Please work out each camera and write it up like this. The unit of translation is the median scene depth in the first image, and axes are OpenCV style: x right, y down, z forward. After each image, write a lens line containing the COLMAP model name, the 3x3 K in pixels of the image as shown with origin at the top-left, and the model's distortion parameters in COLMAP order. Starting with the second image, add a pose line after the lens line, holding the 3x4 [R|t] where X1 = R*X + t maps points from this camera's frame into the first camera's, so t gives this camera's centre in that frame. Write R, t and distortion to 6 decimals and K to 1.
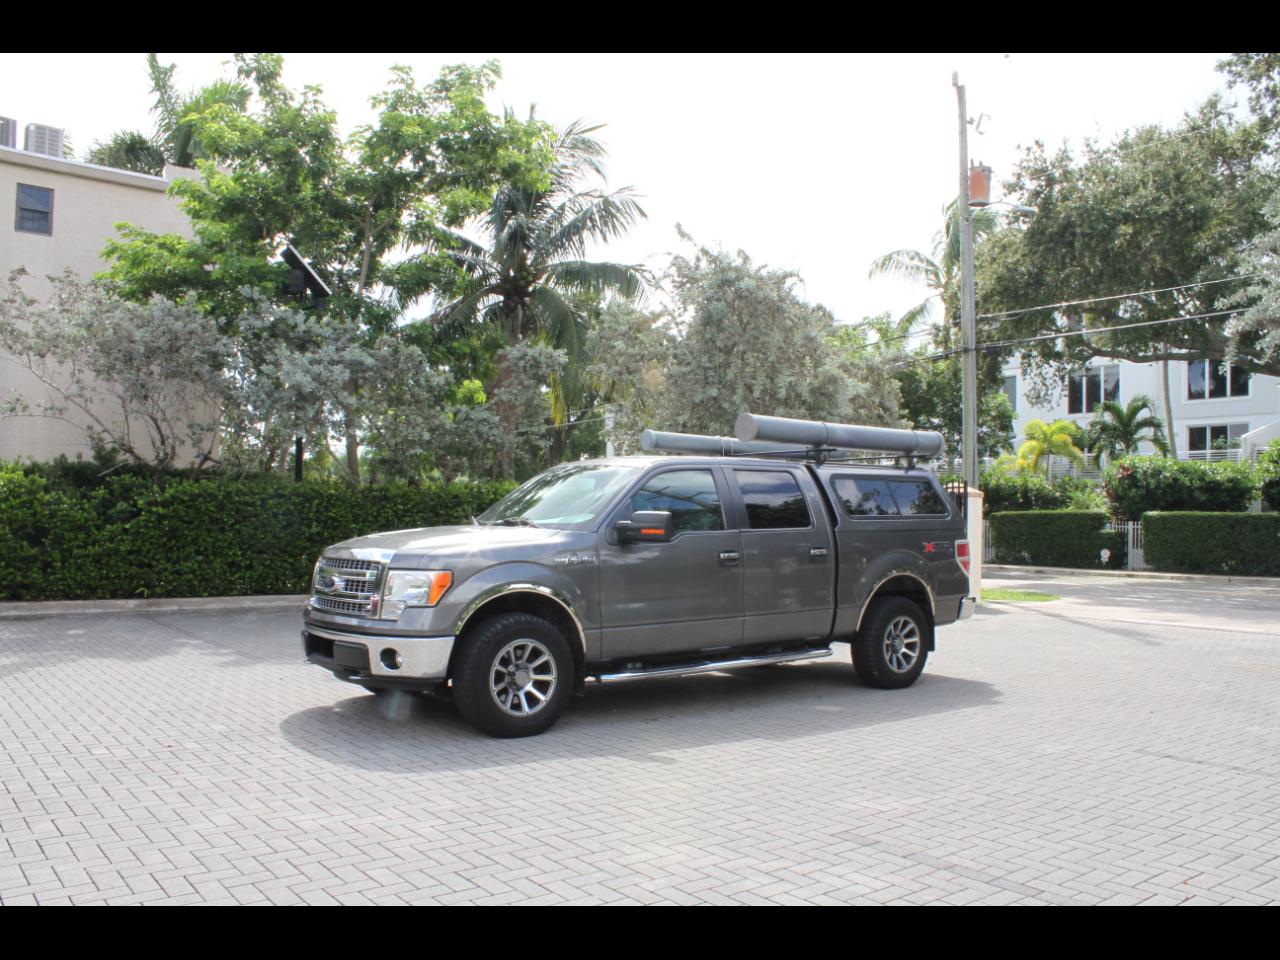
lens RADIAL K [[1063.4, 0, 641.2], [0, 1063.4, 494.9], [0, 0, 1]] dist [-0.158410, 0.131765]
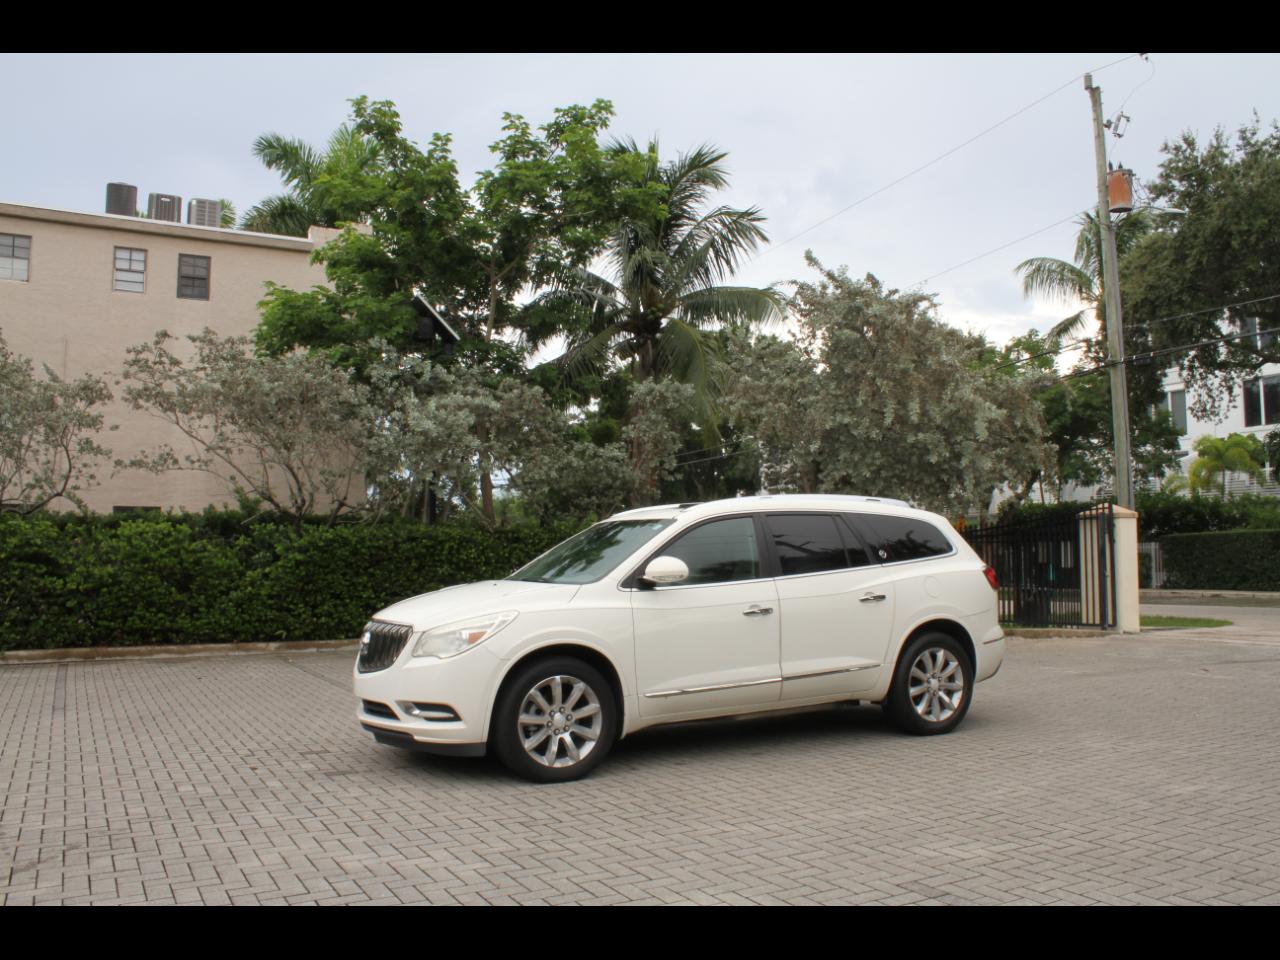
lens RADIAL K [[1063.4, 0, 640.6], [0, 1063.4, 485.5], [0, 0, 1]] dist [-0.158410, 0.131765]
pose [[0.987469, -0.037169, -0.153372, 0.033315], [0.030331, 0.998449, -0.046685, 0.003764], [0.154869, 0.041448, 0.987065, 0.017172]]
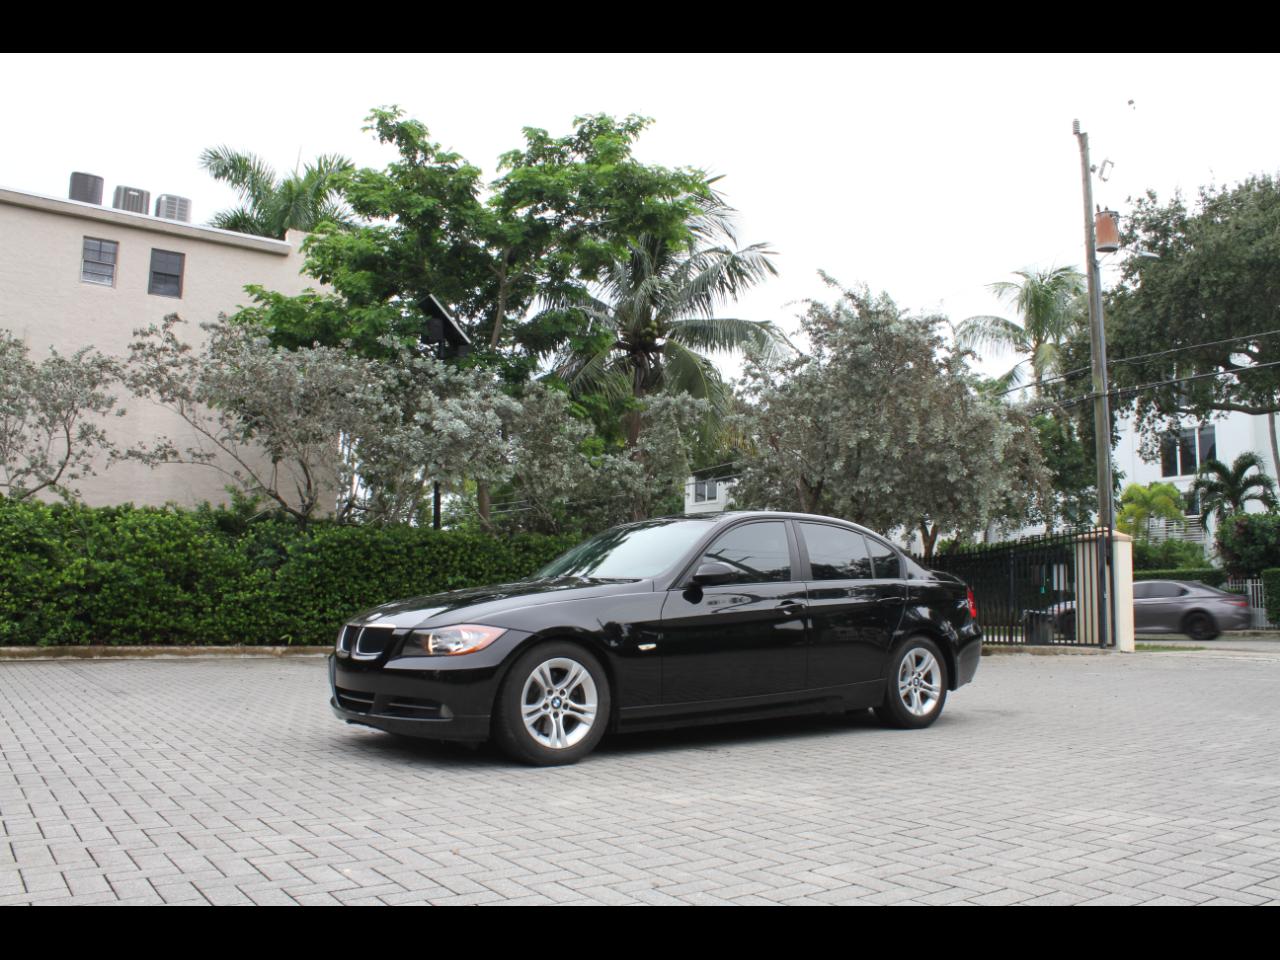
lens RADIAL K [[1063.4, 0, 641.7], [0, 1063.4, 498.7], [0, 0, 1]] dist [-0.158410, 0.131765]
pose [[0.998540, -0.012325, -0.052585, -0.089237], [0.008270, 0.997024, -0.076652, 0.037004], [0.053374, 0.076106, 0.995670, 0.019337]]
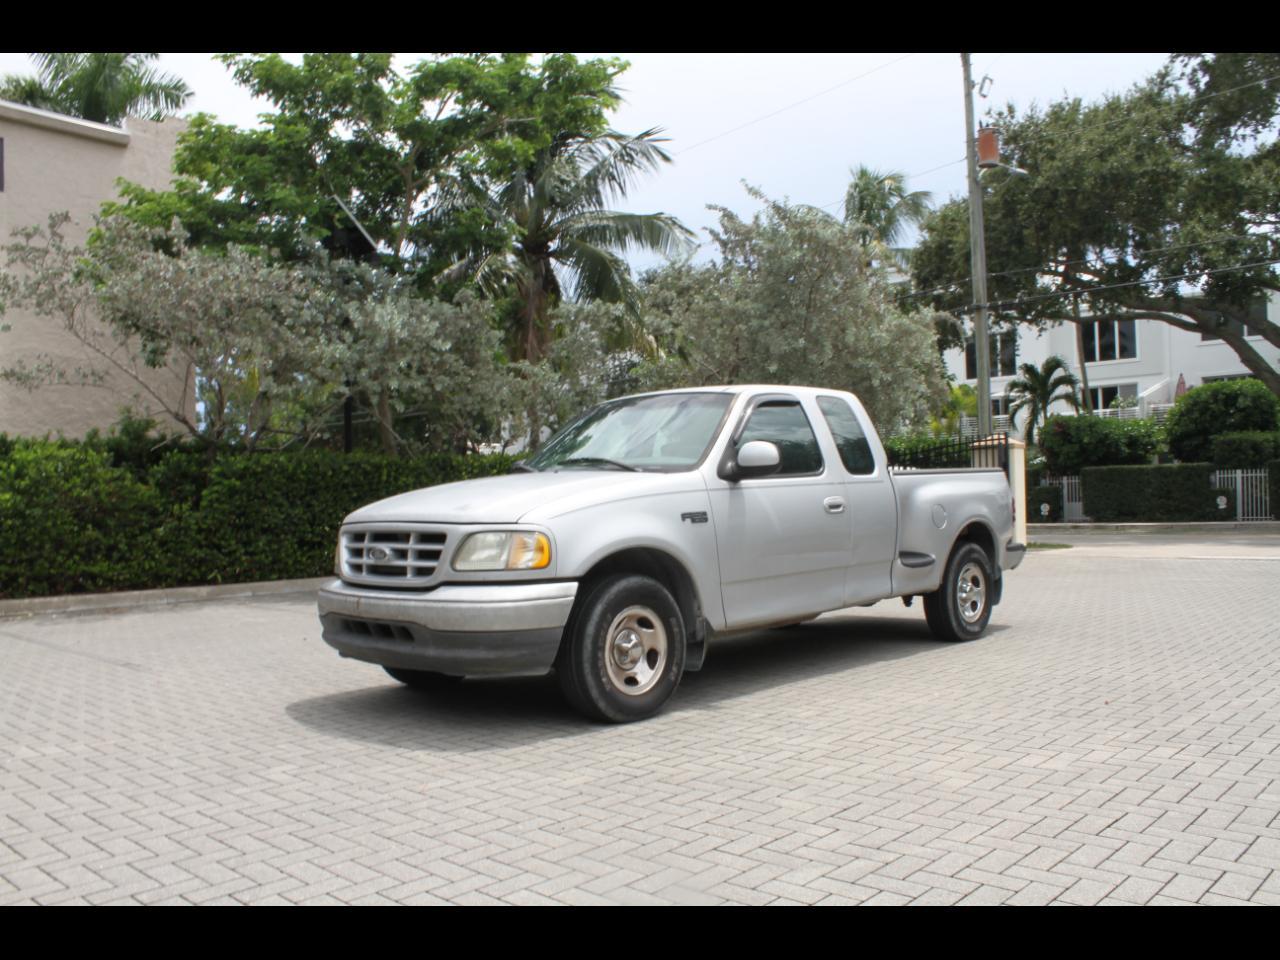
lens RADIAL K [[1063.4, 0, 637.5], [0, 1063.4, 490.3], [0, 0, 1]] dist [-0.158410, 0.131765]
pose [[0.987260, -0.037151, 0.154719, -0.239083], [0.035148, 0.999259, 0.015658, 0.016336], [-0.155186, -0.010020, 0.987834, 0.051893]]
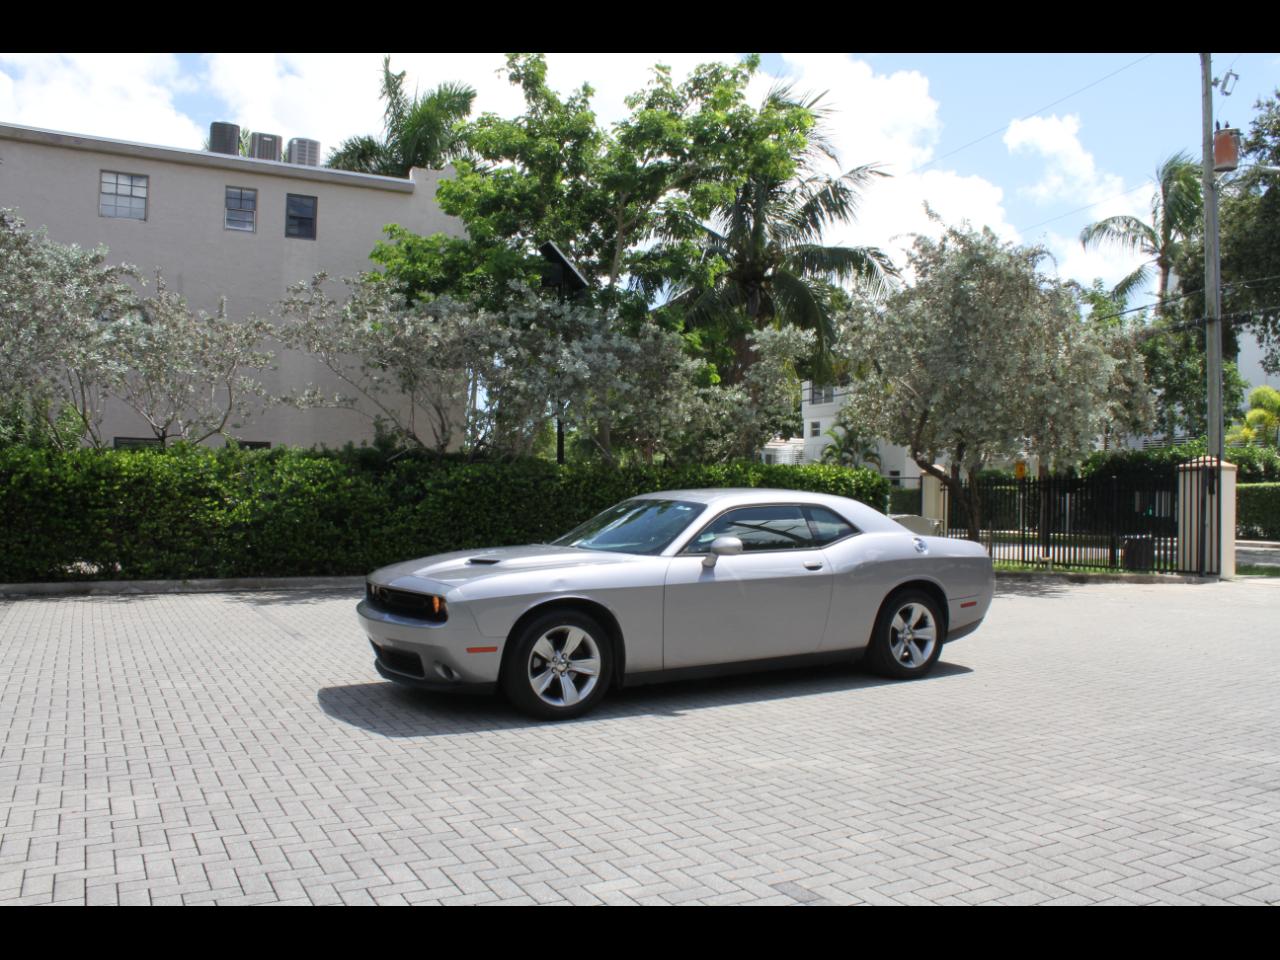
lens RADIAL K [[1063.4, 0, 635.1], [0, 1063.4, 495.0], [0, 0, 1]] dist [-0.158410, 0.131765]
pose [[0.985303, -0.008986, -0.170578, -0.076043], [0.012819, 0.999689, 0.021387, -0.002924], [0.170333, -0.023259, 0.985112, -0.050441]]
